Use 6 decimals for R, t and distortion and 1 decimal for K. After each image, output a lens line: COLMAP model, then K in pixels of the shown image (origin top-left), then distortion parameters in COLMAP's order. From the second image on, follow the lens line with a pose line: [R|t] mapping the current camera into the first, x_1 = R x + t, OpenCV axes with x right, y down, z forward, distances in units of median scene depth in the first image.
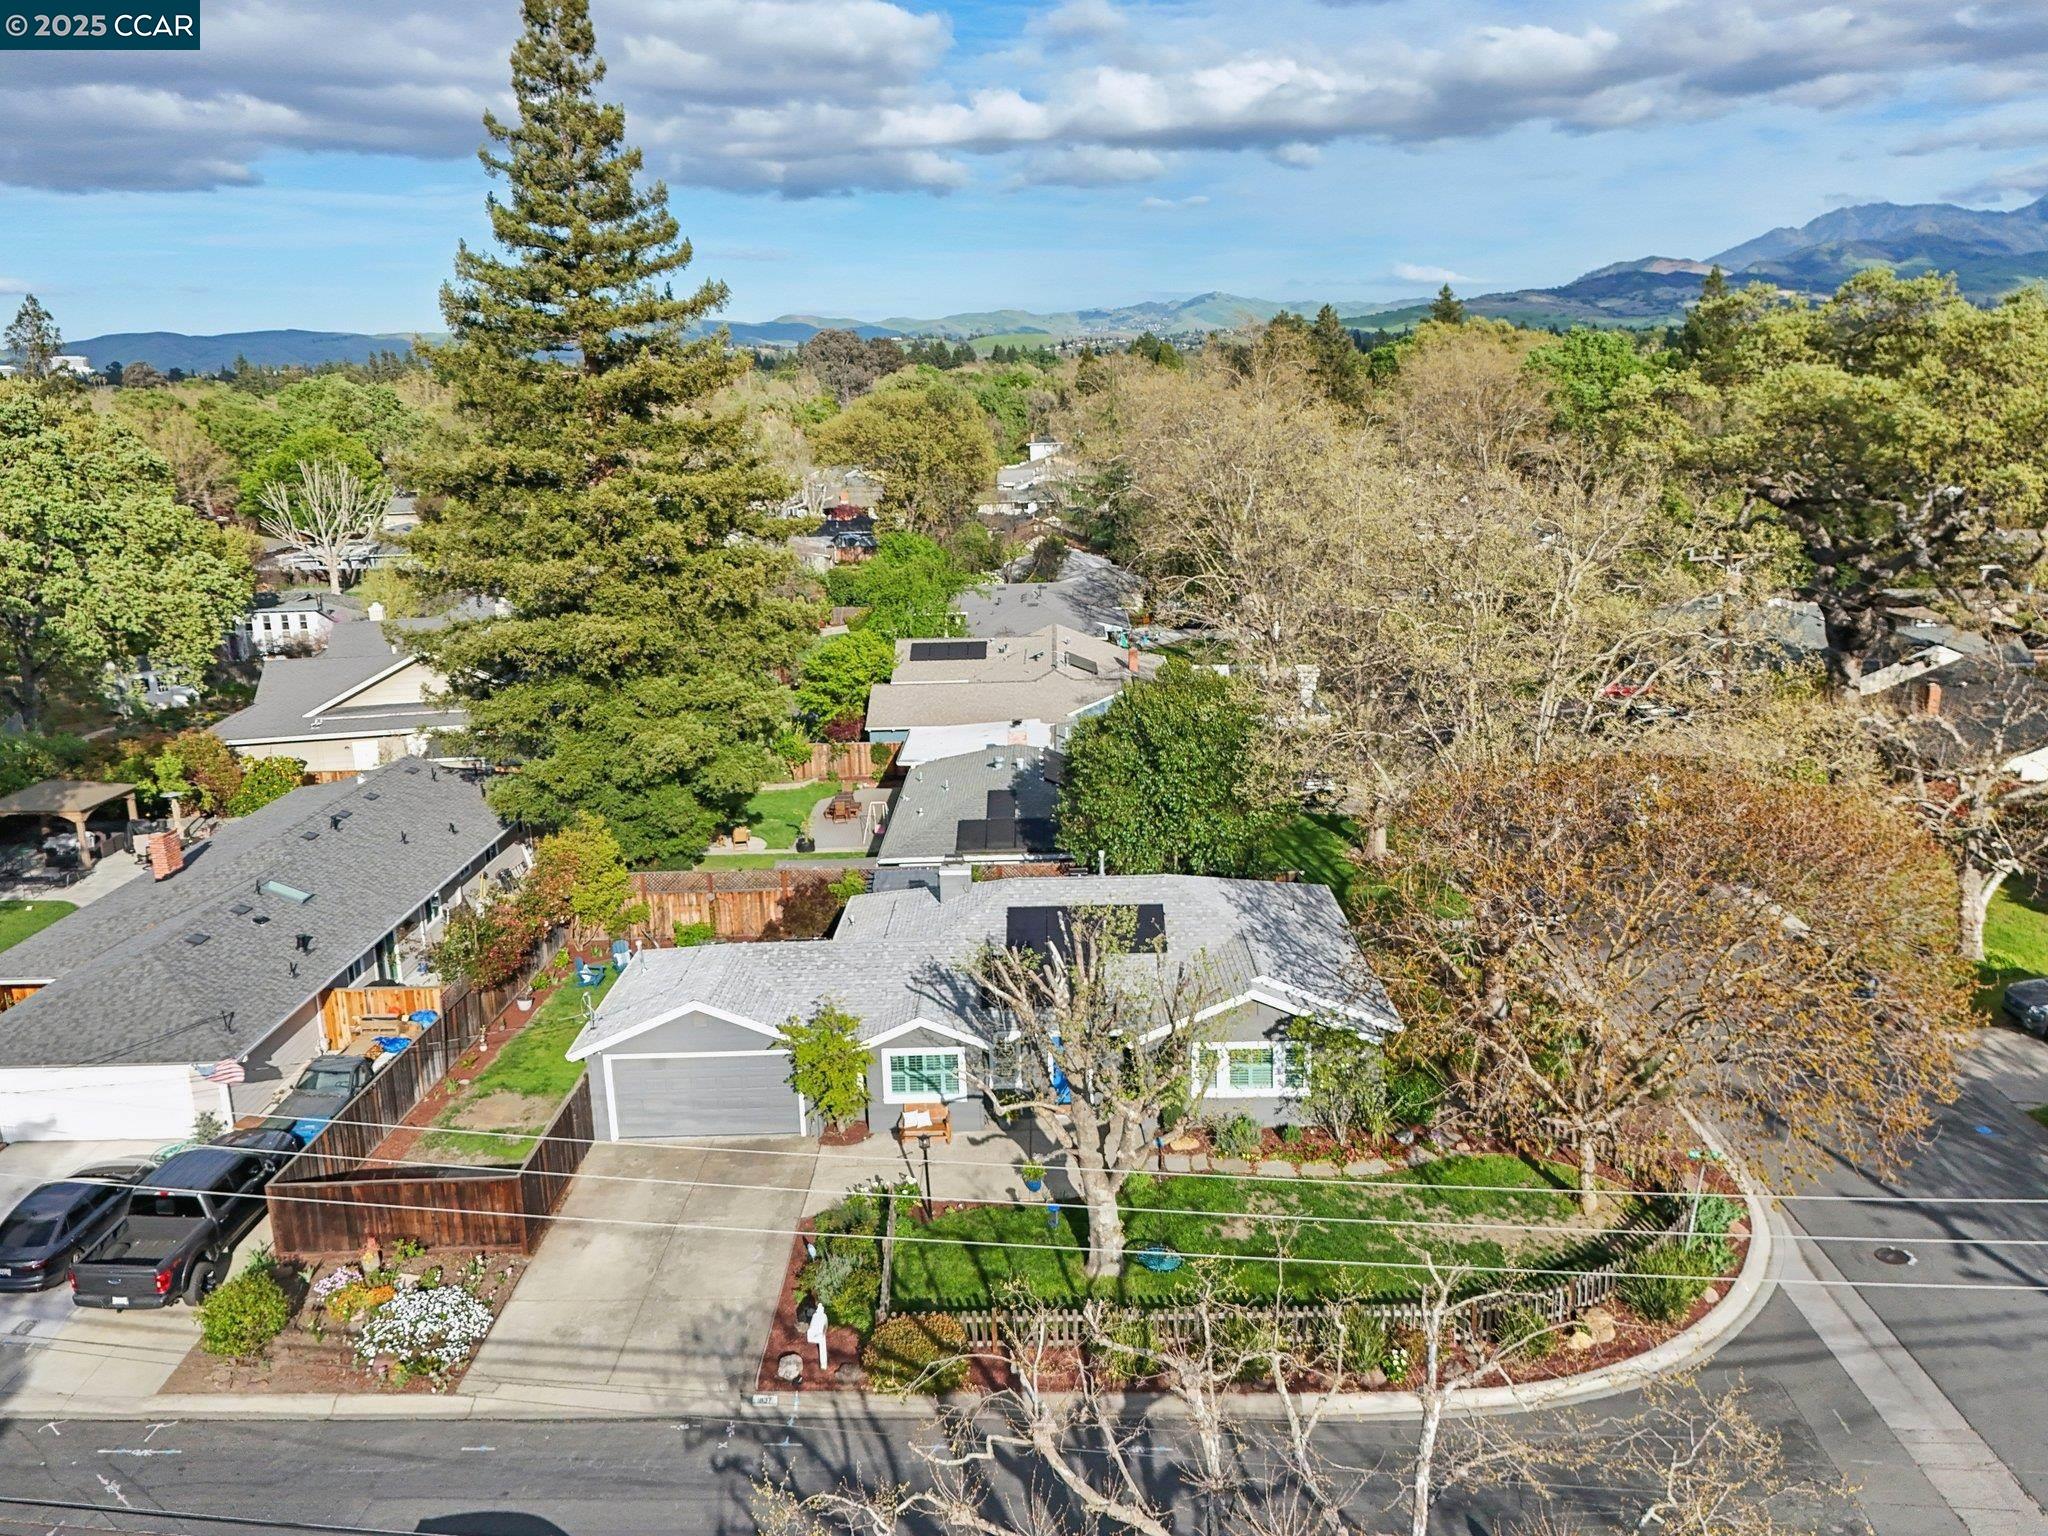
lens RADIAL K [[1544.7, 0, 995.4], [0, 1544.7, 766.1], [0, 0, 1]] dist [0.003609, 0.001369]
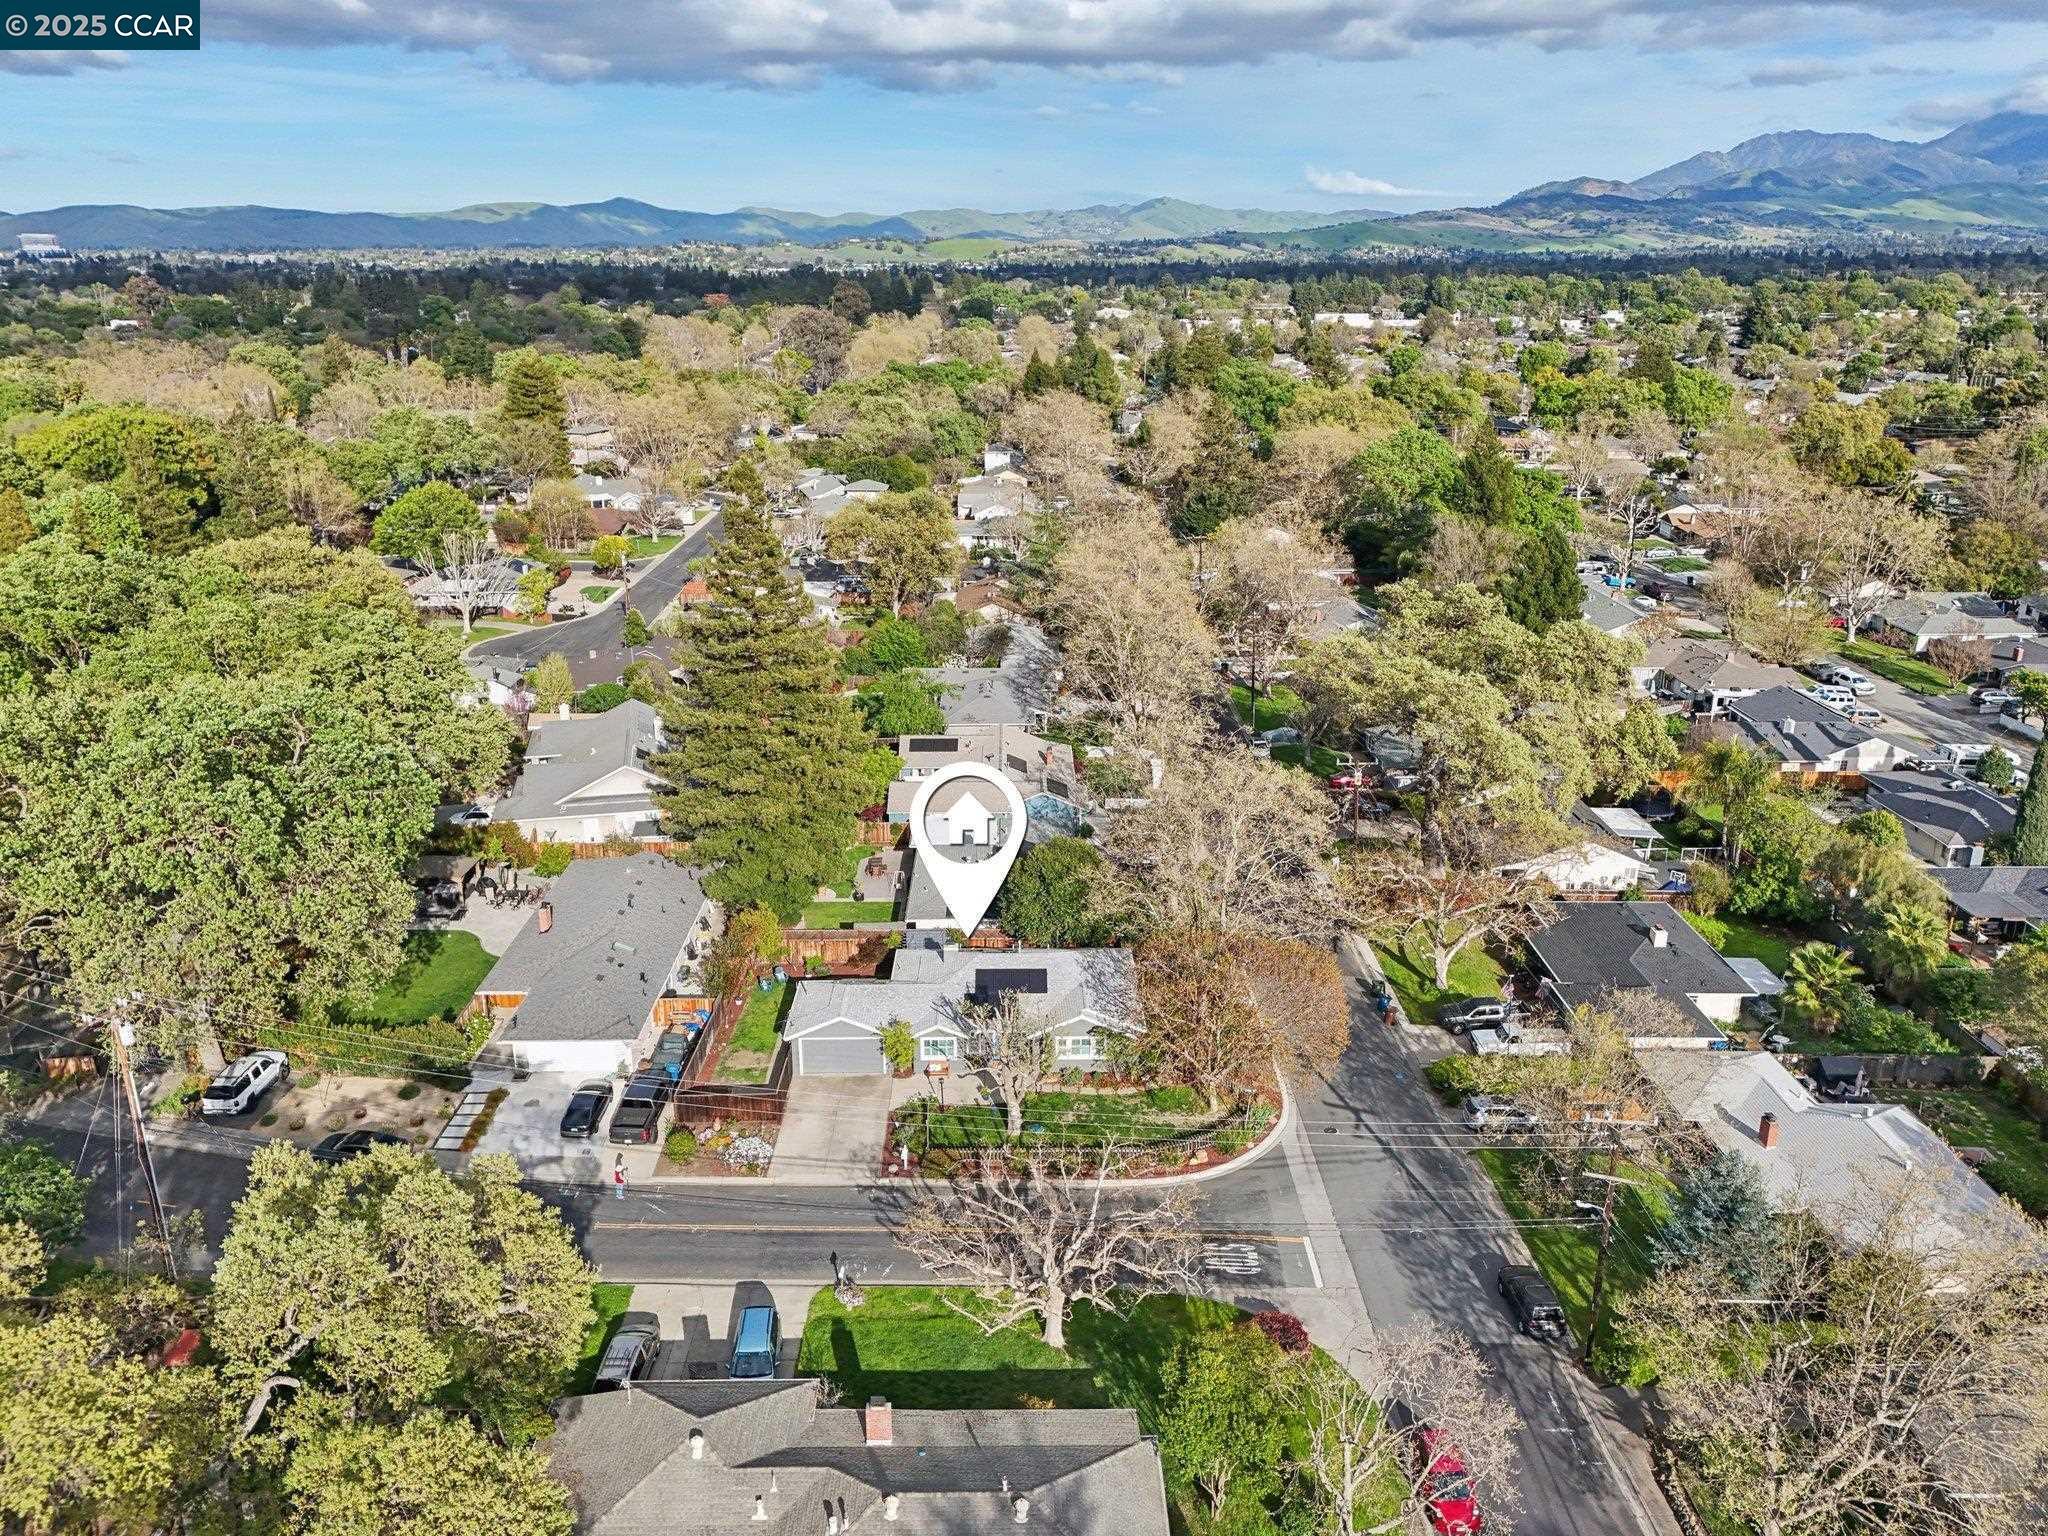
lens RADIAL K [[1474.2, 0, 1024.0], [0, 1474.2, 768.0], [0, 0, 1]] dist [0.020876, 0.000428]
pose [[0.997988, 0.024216, 0.058599, -0.058159], [-0.028802, 0.996480, 0.078734, -0.389592], [-0.056486, -0.080263, 0.995172, -1.150071]]
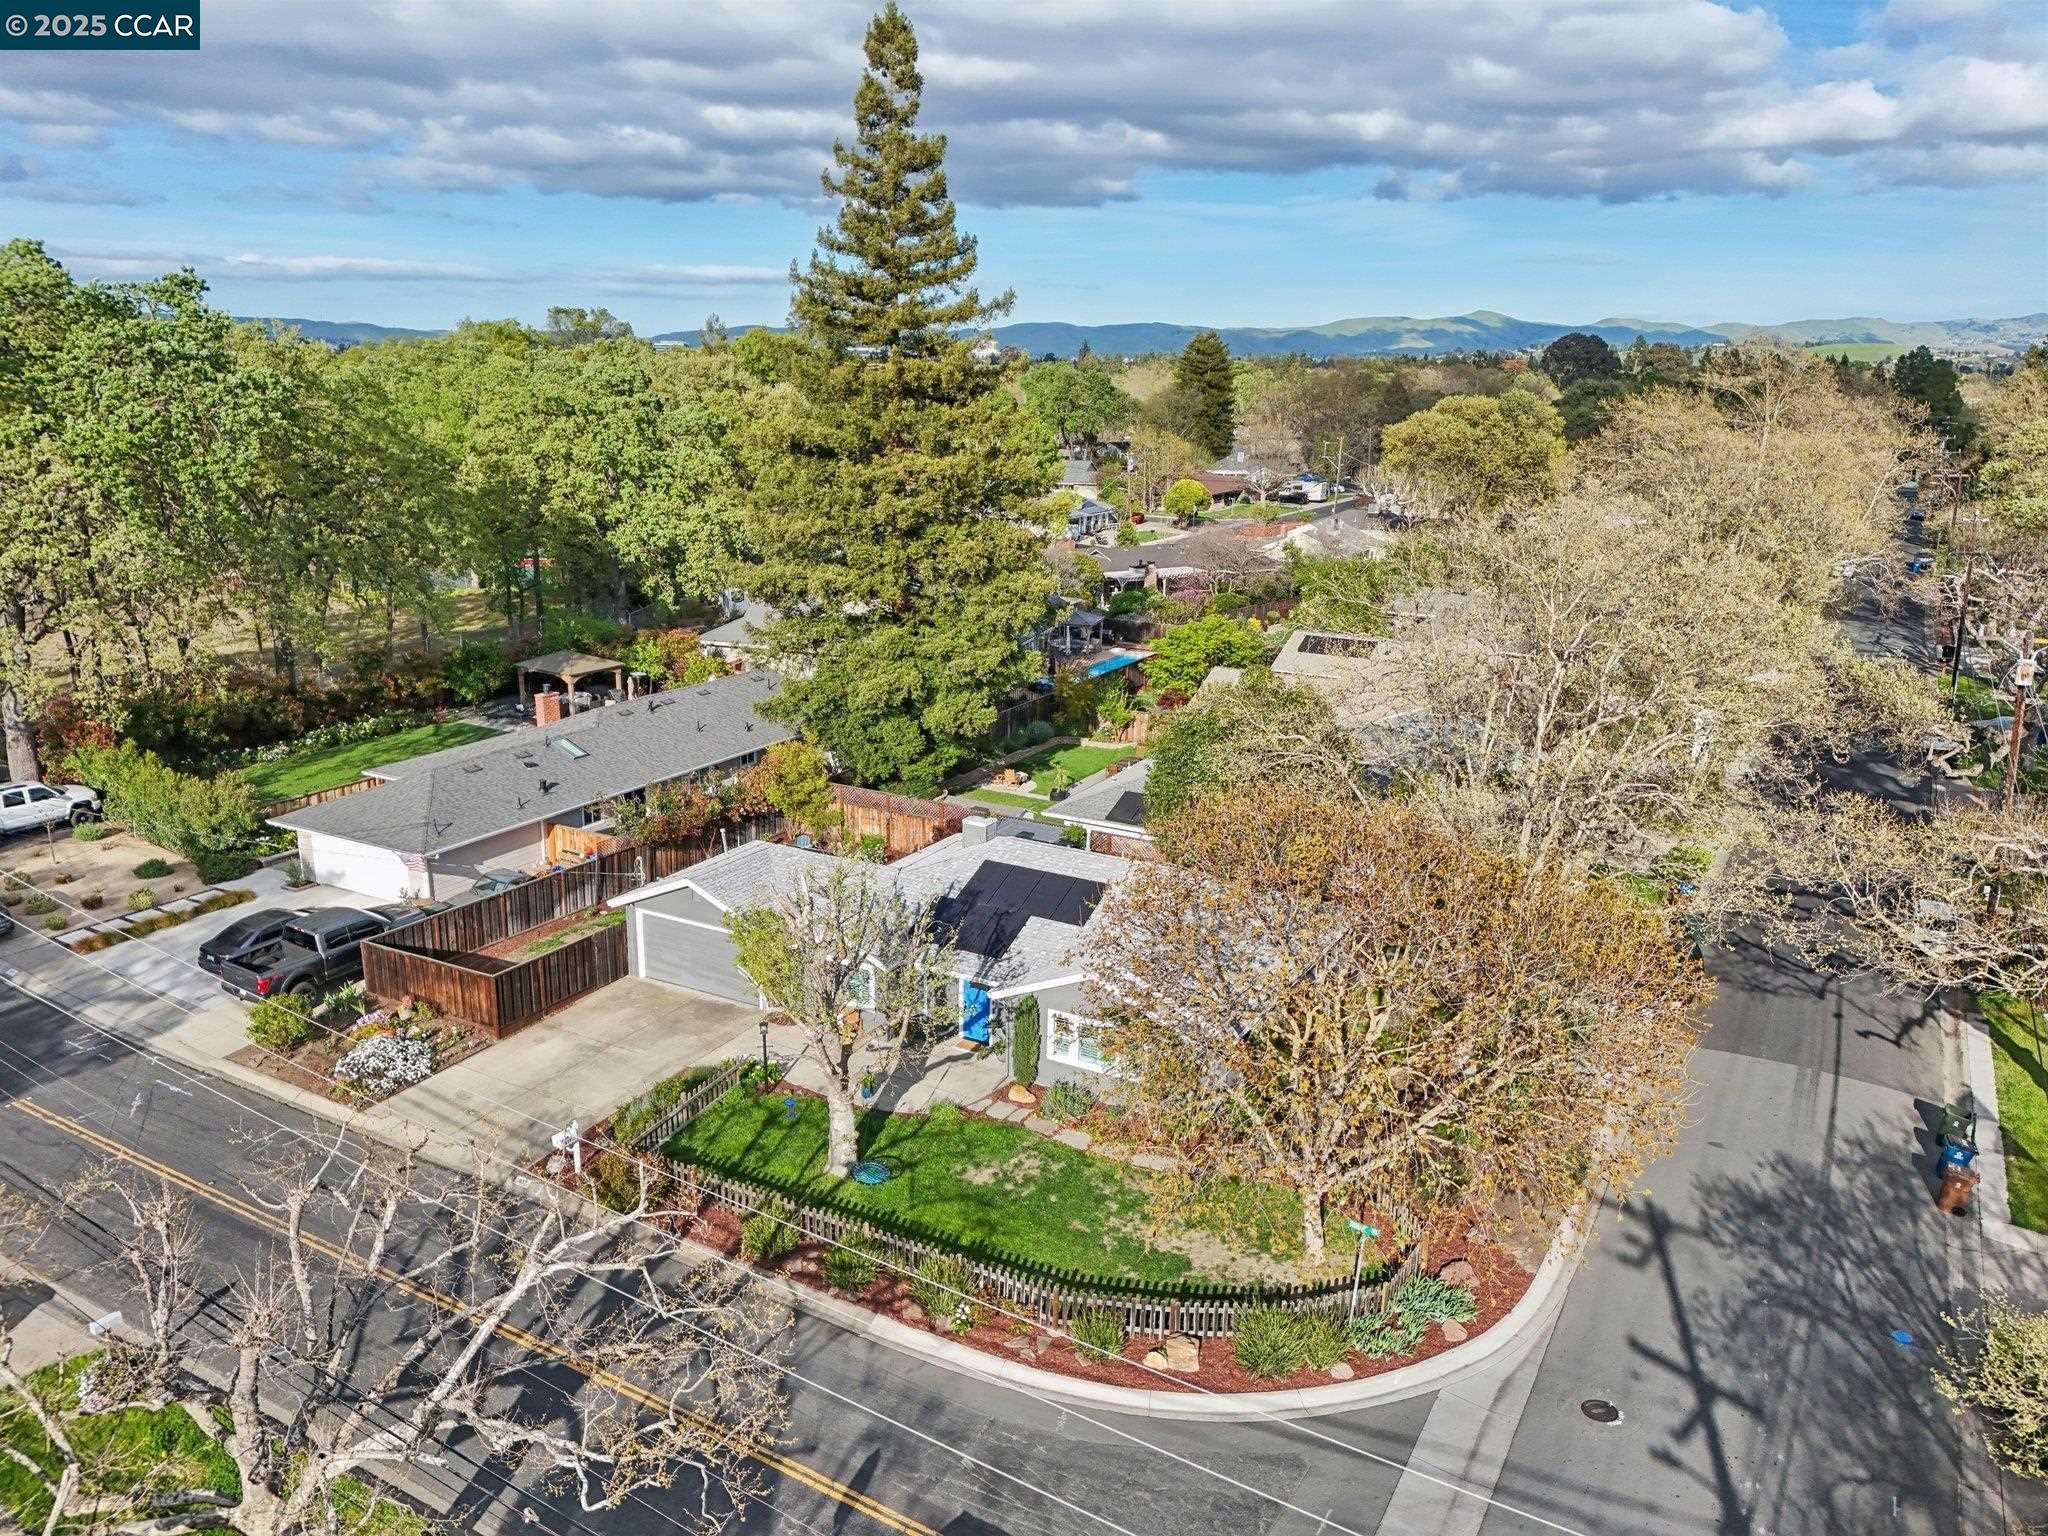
lens RADIAL K [[1428.2, 0, 1068.8], [0, 1428.2, 780.4], [0, 0, 1]] dist [0.005591, -0.005312]
pose [[0.889249, 0.167205, -0.425768, 0.536273], [-0.153641, 0.985901, 0.066286, -0.047546], [0.430848, 0.006470, 0.902401, 0.099597]]
